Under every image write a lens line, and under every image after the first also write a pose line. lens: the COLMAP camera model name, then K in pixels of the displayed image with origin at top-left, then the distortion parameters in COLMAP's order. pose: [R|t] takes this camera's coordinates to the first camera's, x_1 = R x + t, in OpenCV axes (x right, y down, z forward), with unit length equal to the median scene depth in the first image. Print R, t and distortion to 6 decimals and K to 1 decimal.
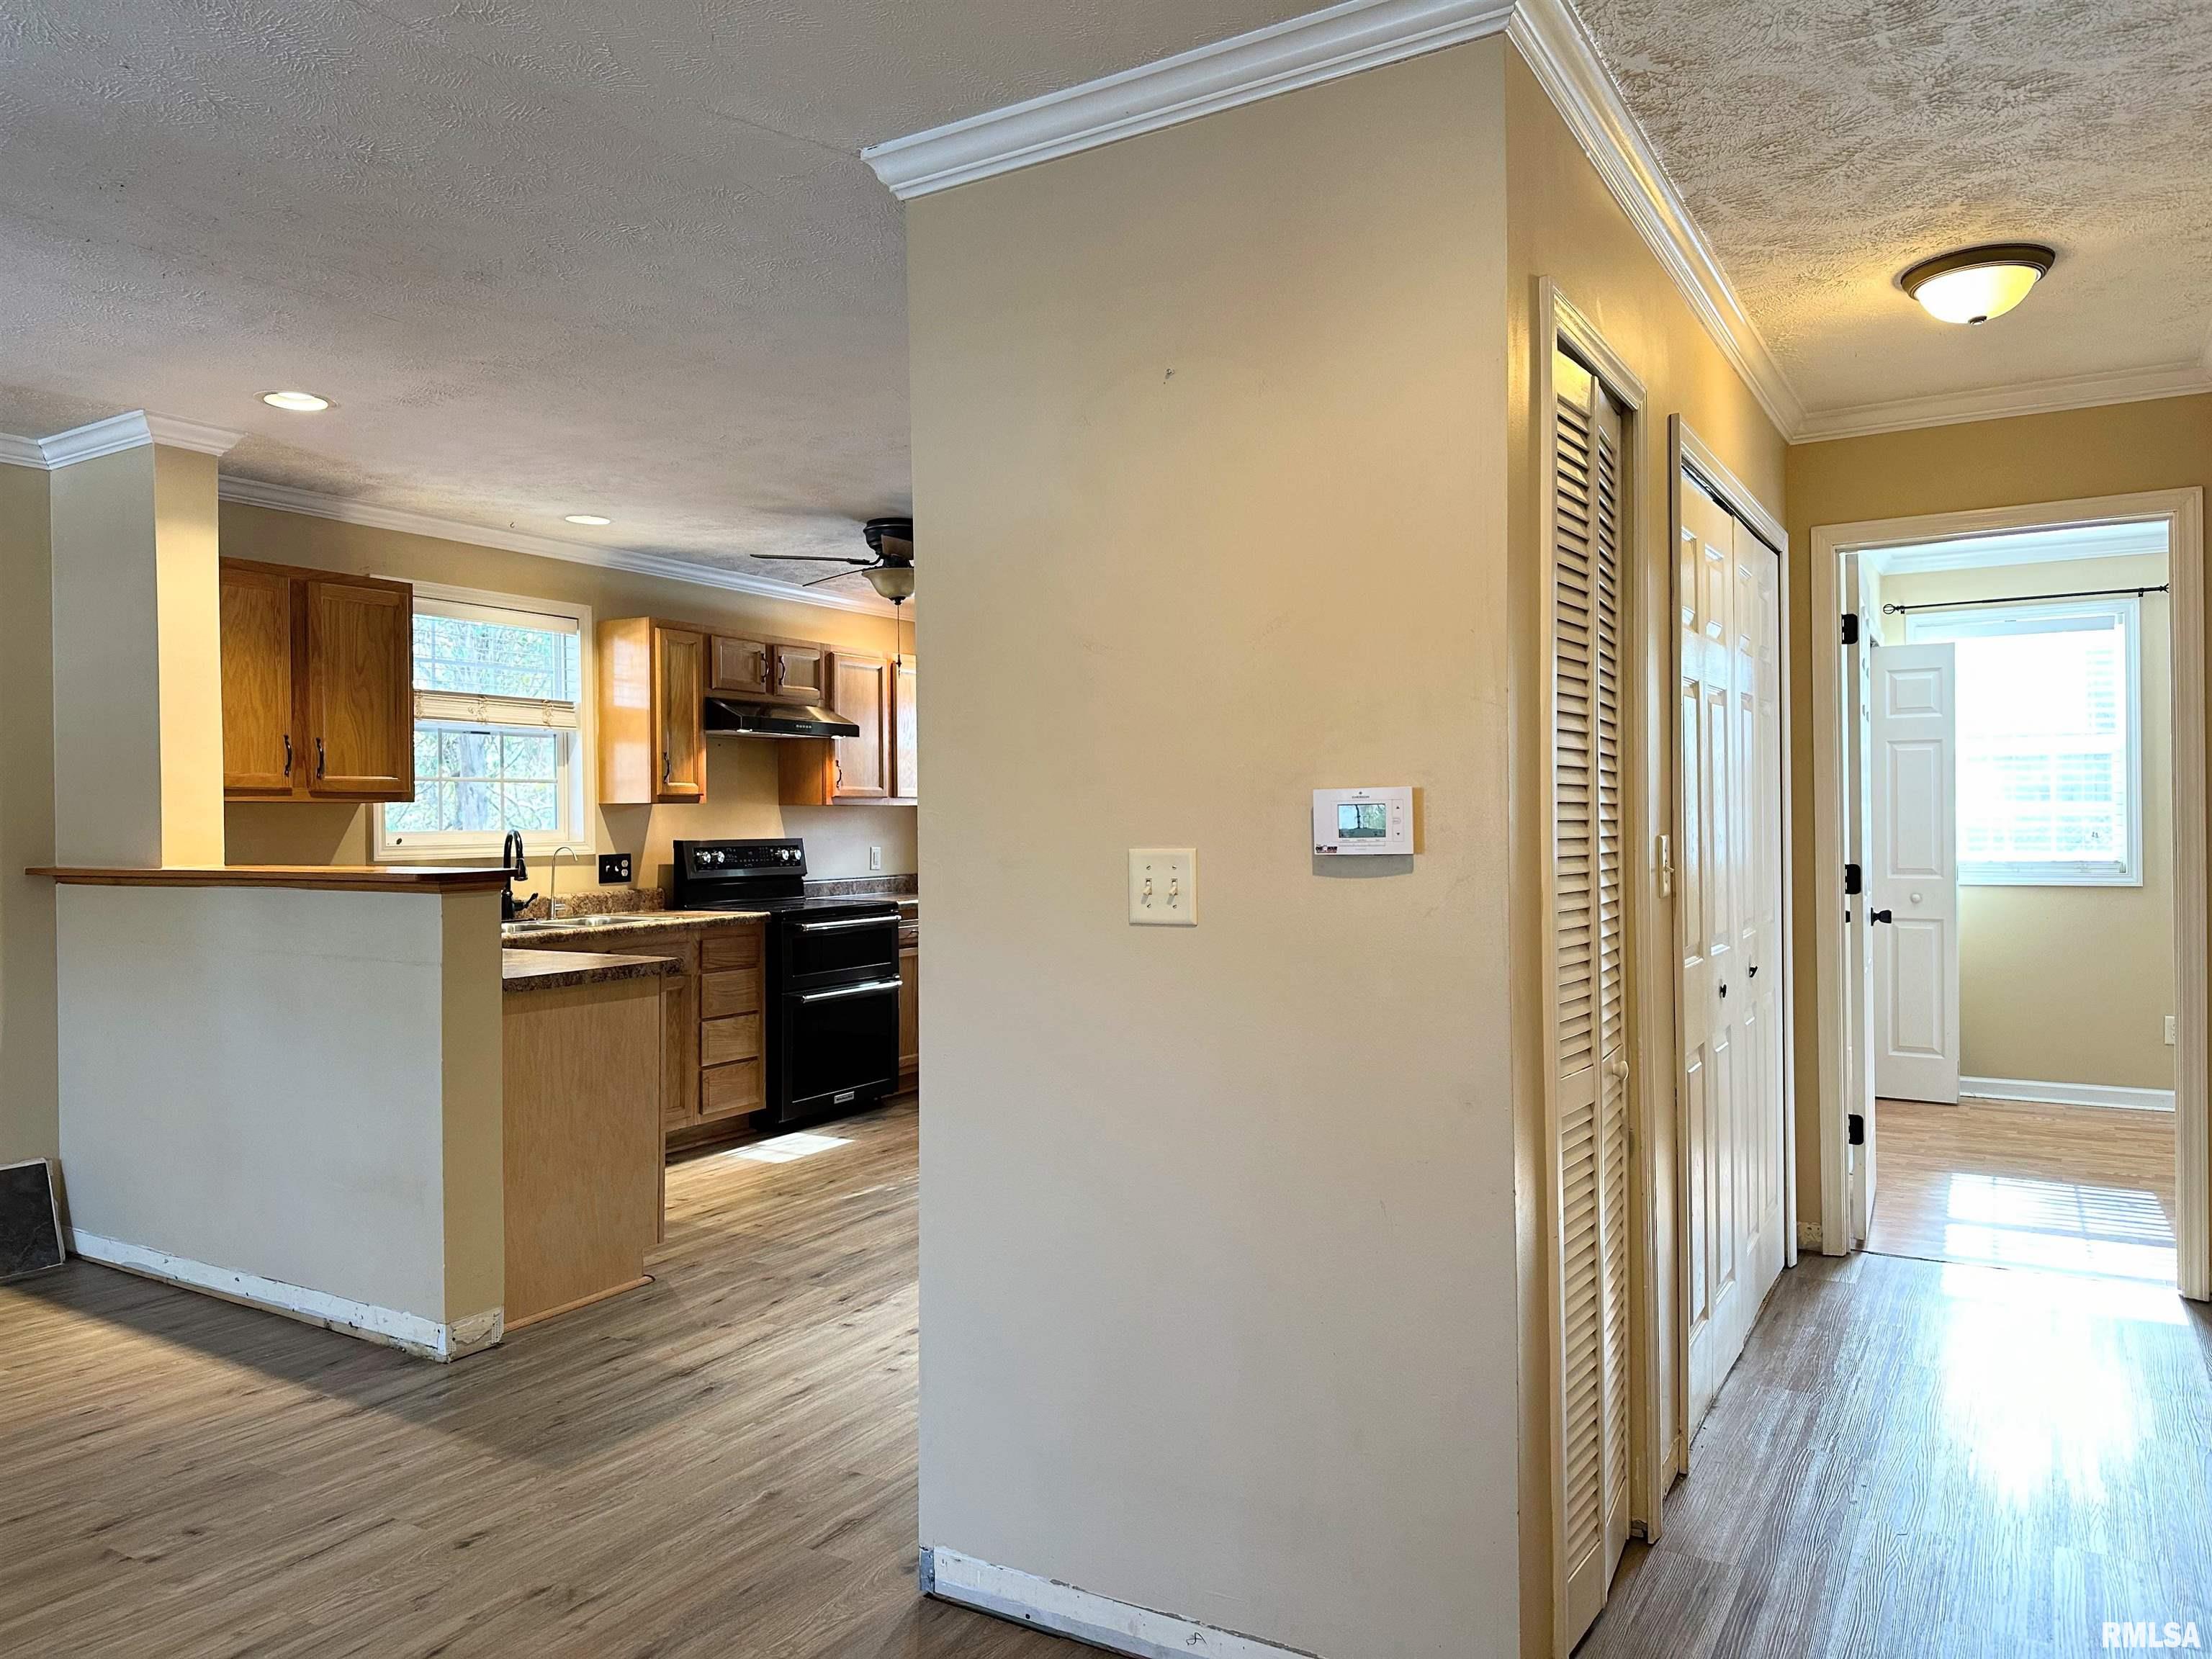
lens RADIAL K [[1547.1, 0, 1114.0], [0, 1547.1, 820.0], [0, 0, 1]] dist [0.079829, -0.030197]
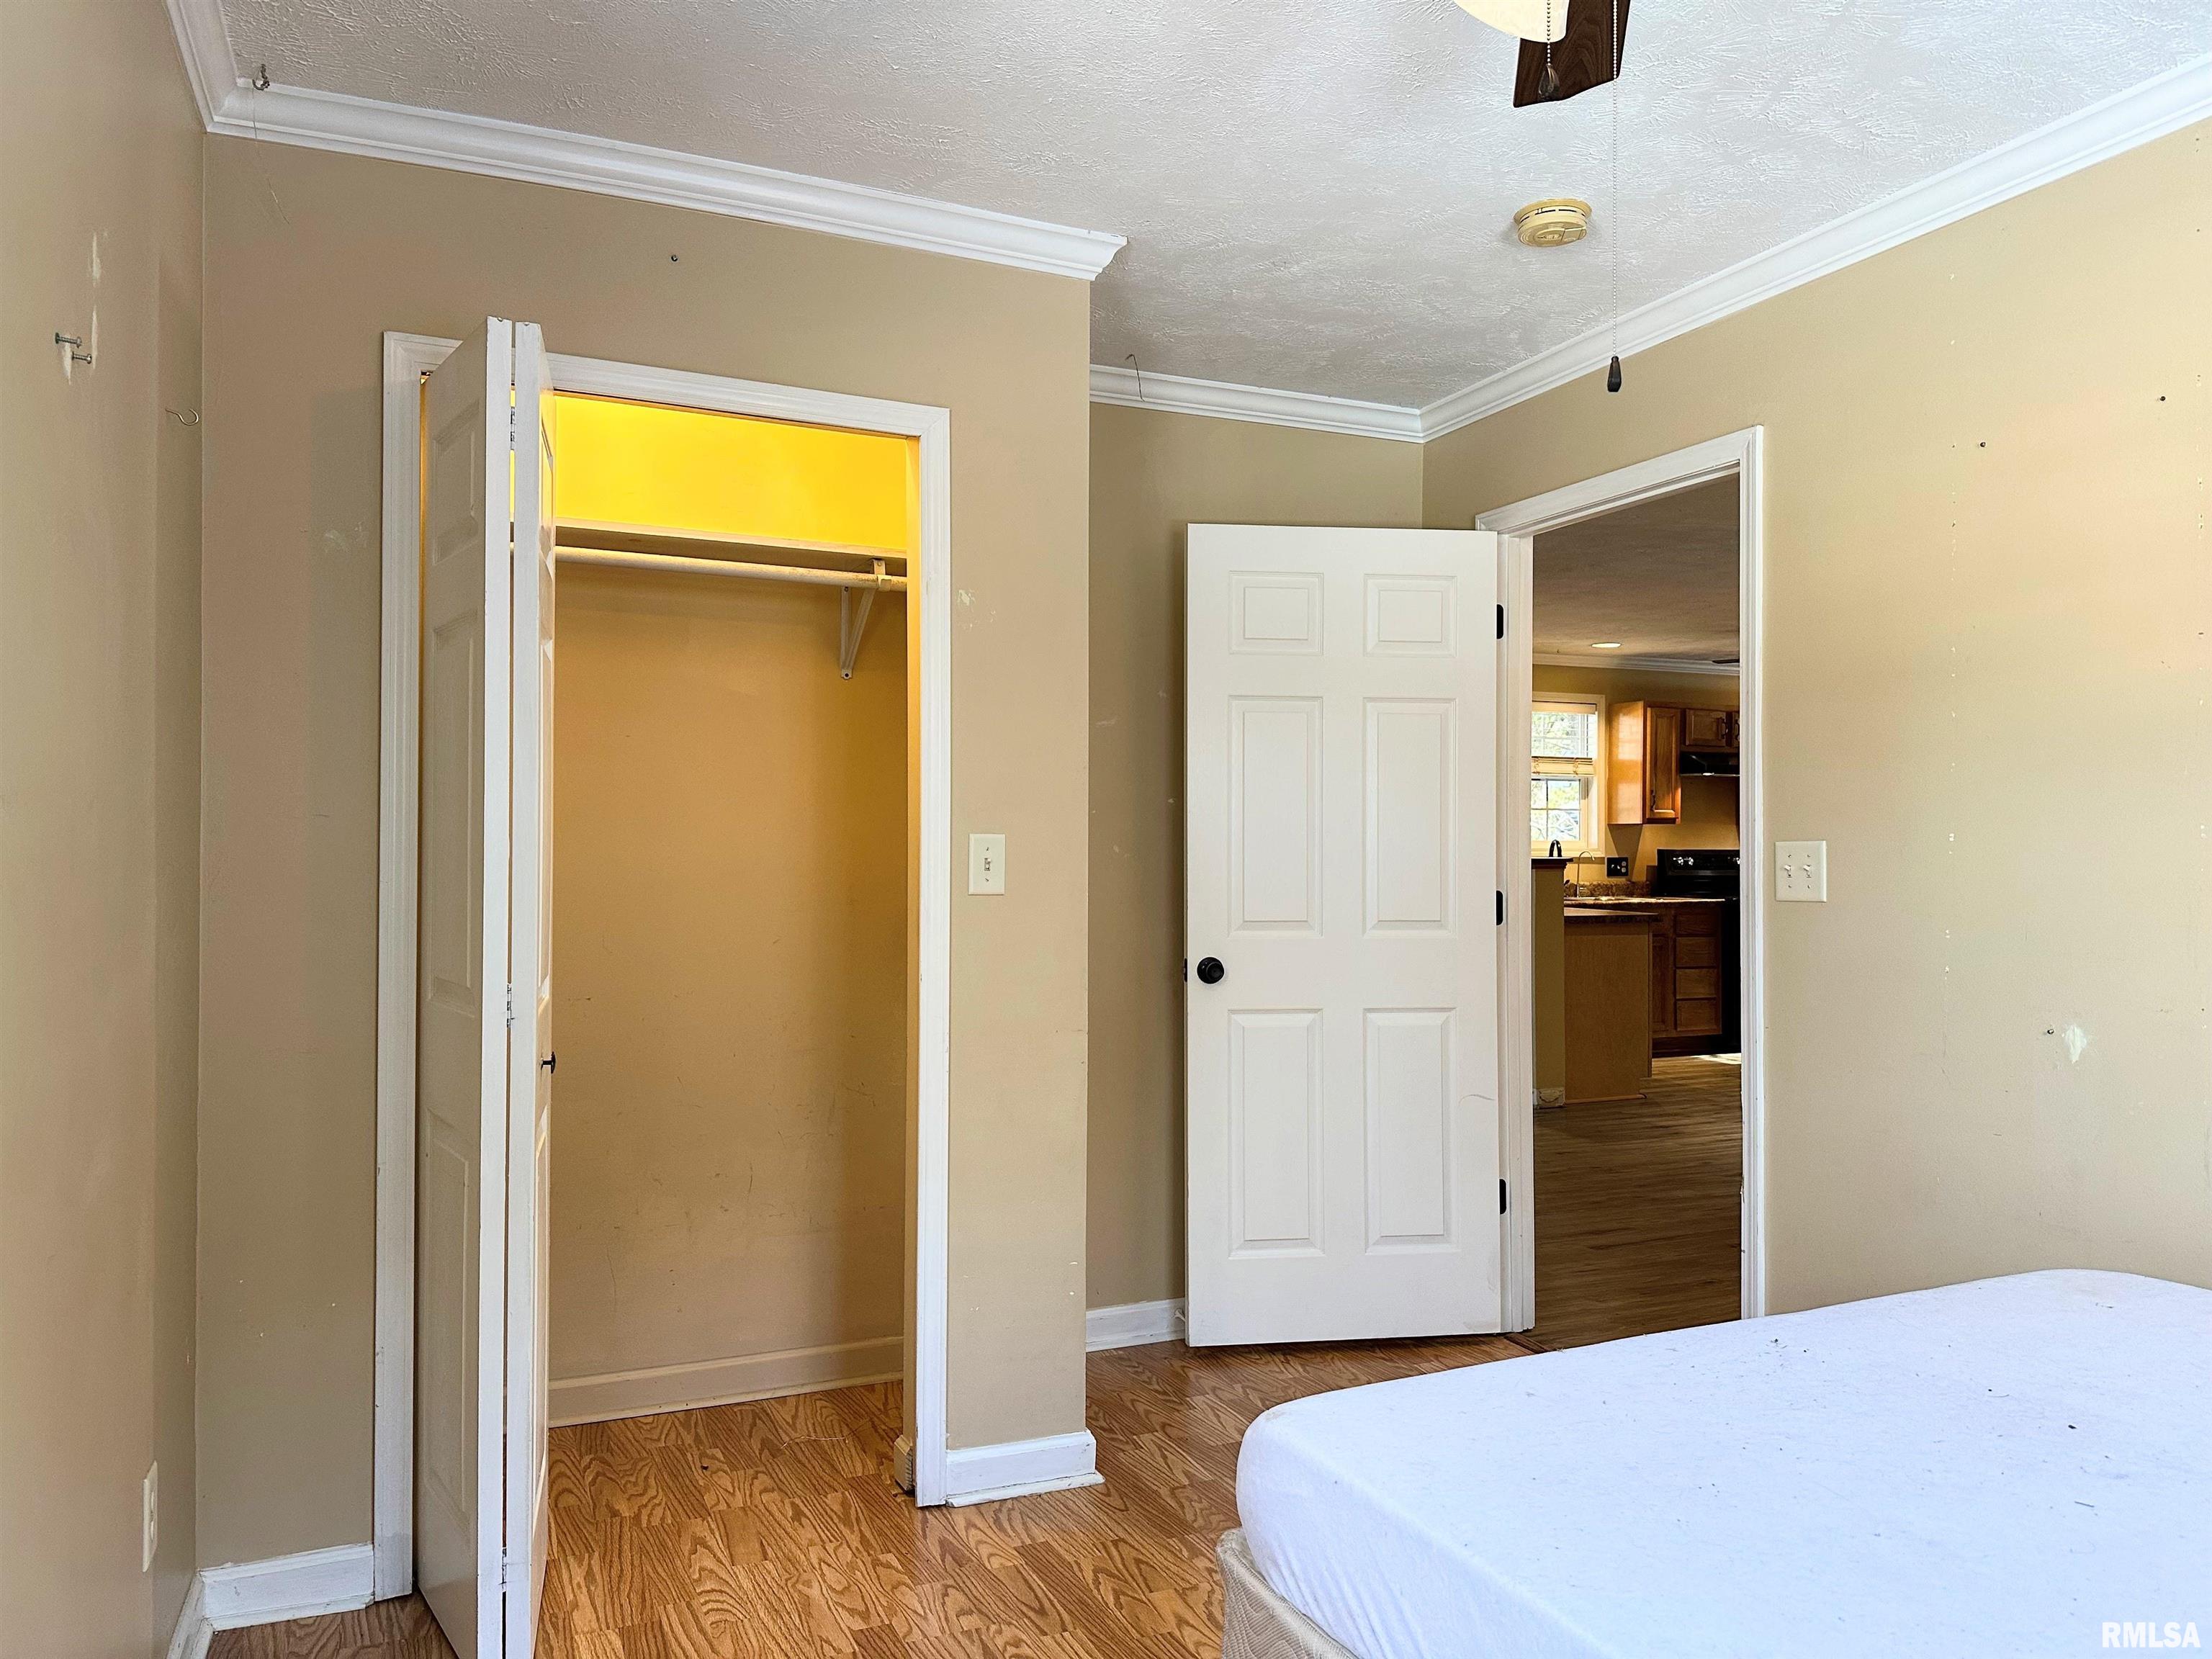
lens RADIAL K [[1547.1, 0, 1101.9], [0, 1547.1, 835.2], [0, 0, 1]] dist [0.079829, -0.030197]
pose [[0.814843, 0.008852, -0.579614, 0.154130], [-0.010268, 0.999947, 0.000837, 0.004376], [0.579591, 0.005270, 0.814891, -0.540333]]
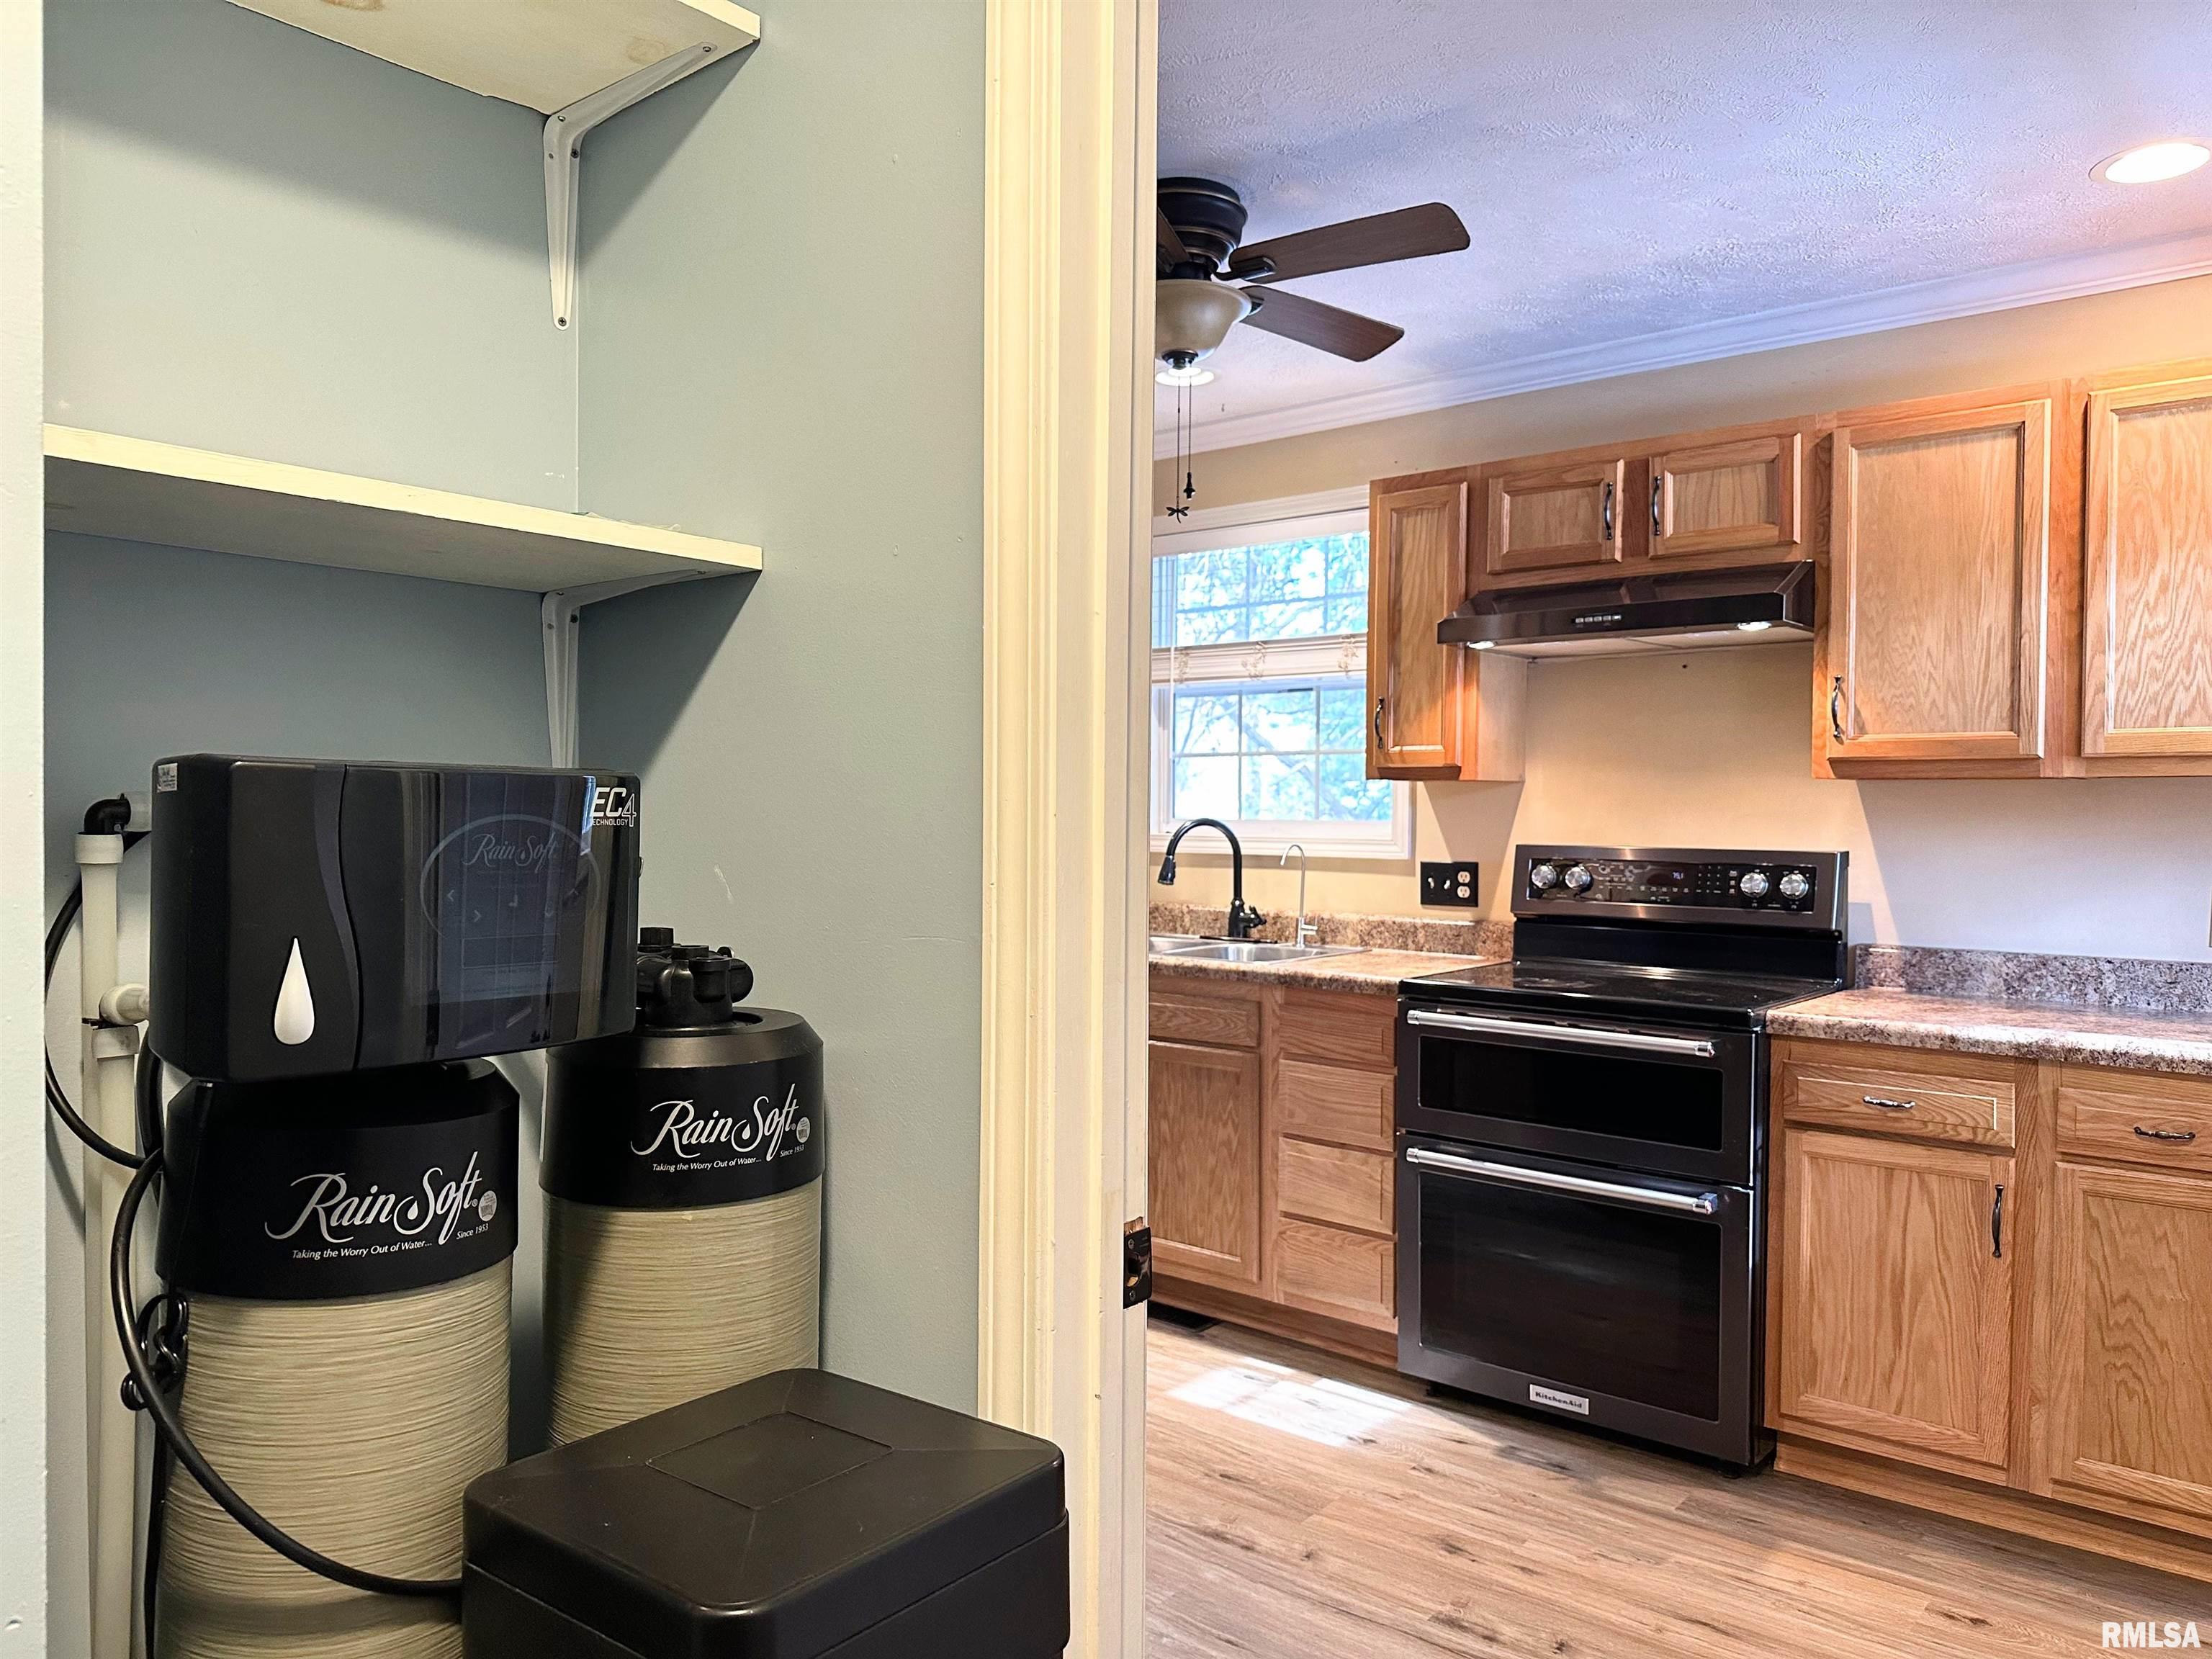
lens RADIAL K [[1547.1, 0, 1113.1], [0, 1547.1, 837.2], [0, 0, 1]] dist [0.079829, -0.030197]
pose [[-0.148252, 0.022456, -0.988695, 0.336828], [-0.007236, 0.999691, 0.023791, -0.002047], [0.988923, 0.010682, -0.148044, 1.001741]]
